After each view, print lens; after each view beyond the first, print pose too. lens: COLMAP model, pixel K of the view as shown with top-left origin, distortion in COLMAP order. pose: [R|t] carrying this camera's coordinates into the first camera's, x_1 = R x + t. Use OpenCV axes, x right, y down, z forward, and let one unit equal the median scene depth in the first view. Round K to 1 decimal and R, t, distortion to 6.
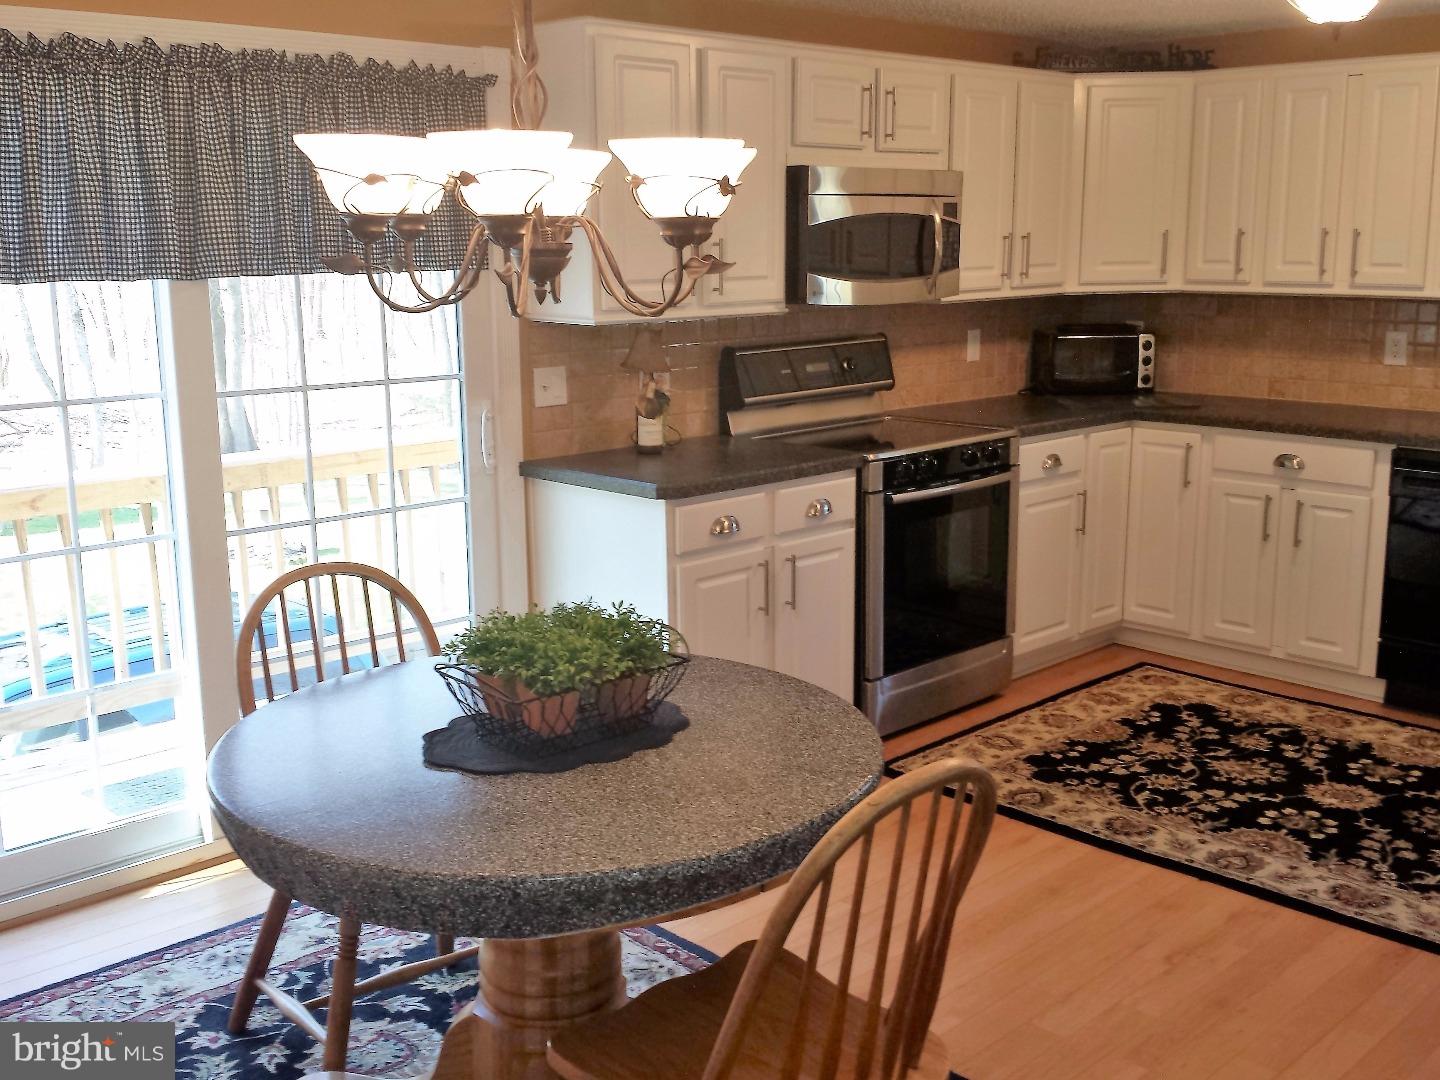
lens RADIAL K [[1442.2, 0, 718.5], [0, 1442.2, 539.1], [0, 0, 1]] dist [-0.037858, 0.000000]
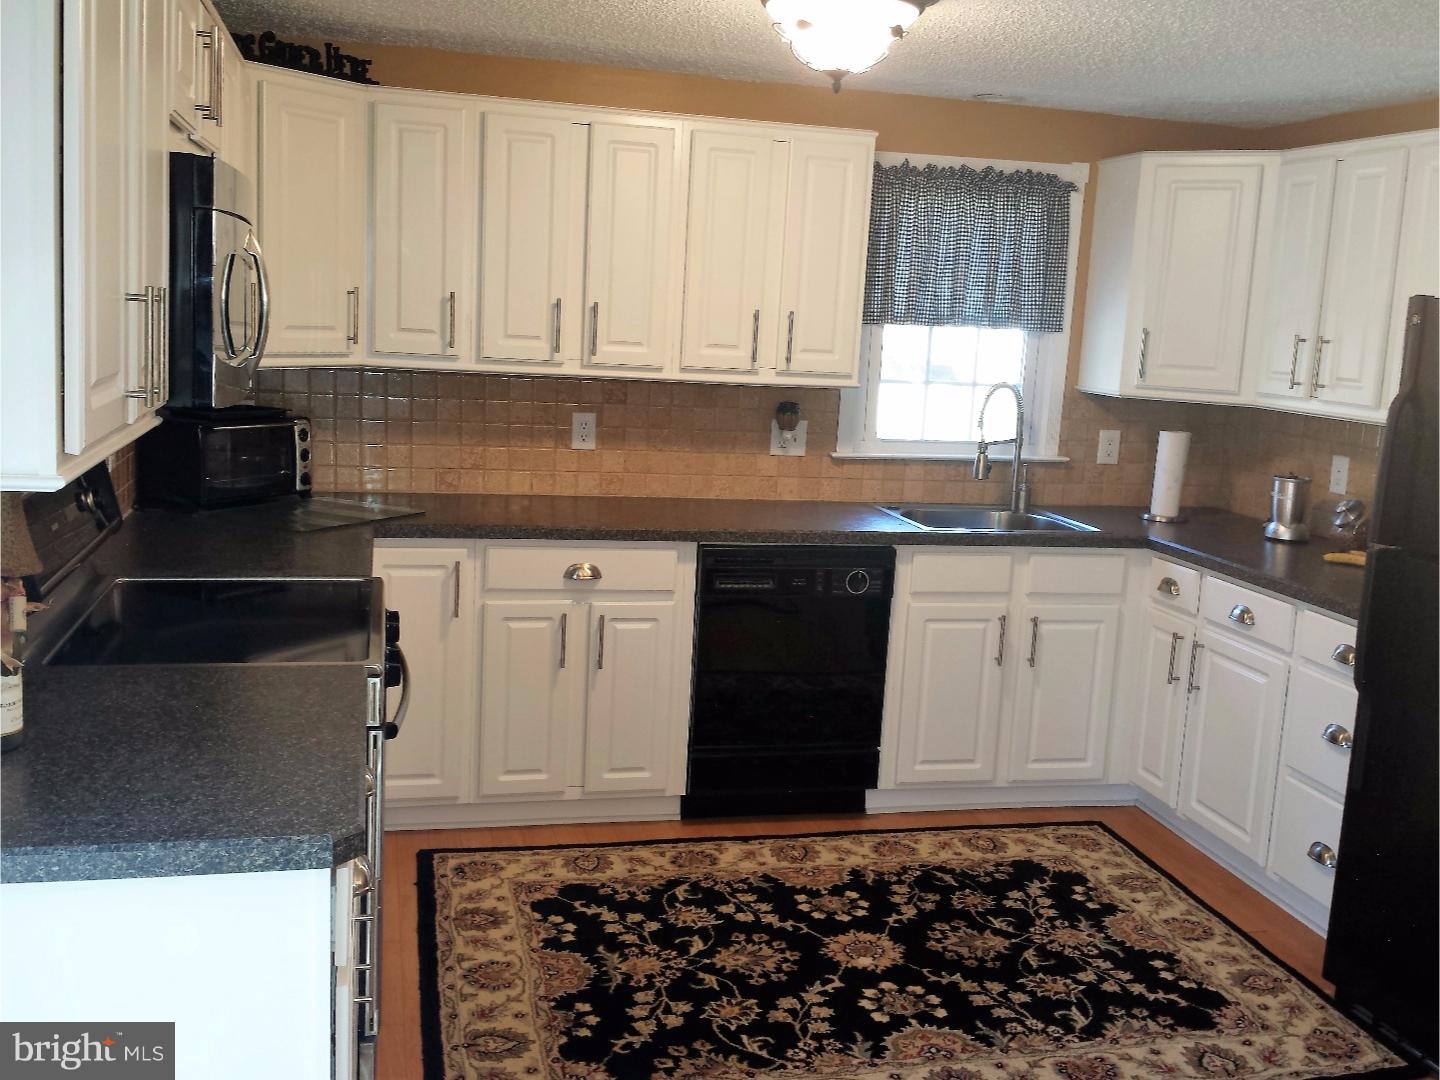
lens RADIAL K [[1354.4, 0, 716.4], [0, 1354.4, 541.4], [0, 0, 1]] dist [-0.023122, 0.000000]
pose [[0.492987, -0.105500, 0.863616, -0.272427], [0.118468, 0.991516, 0.053498, -0.113592], [-0.861933, 0.075936, 0.501303, 0.567661]]
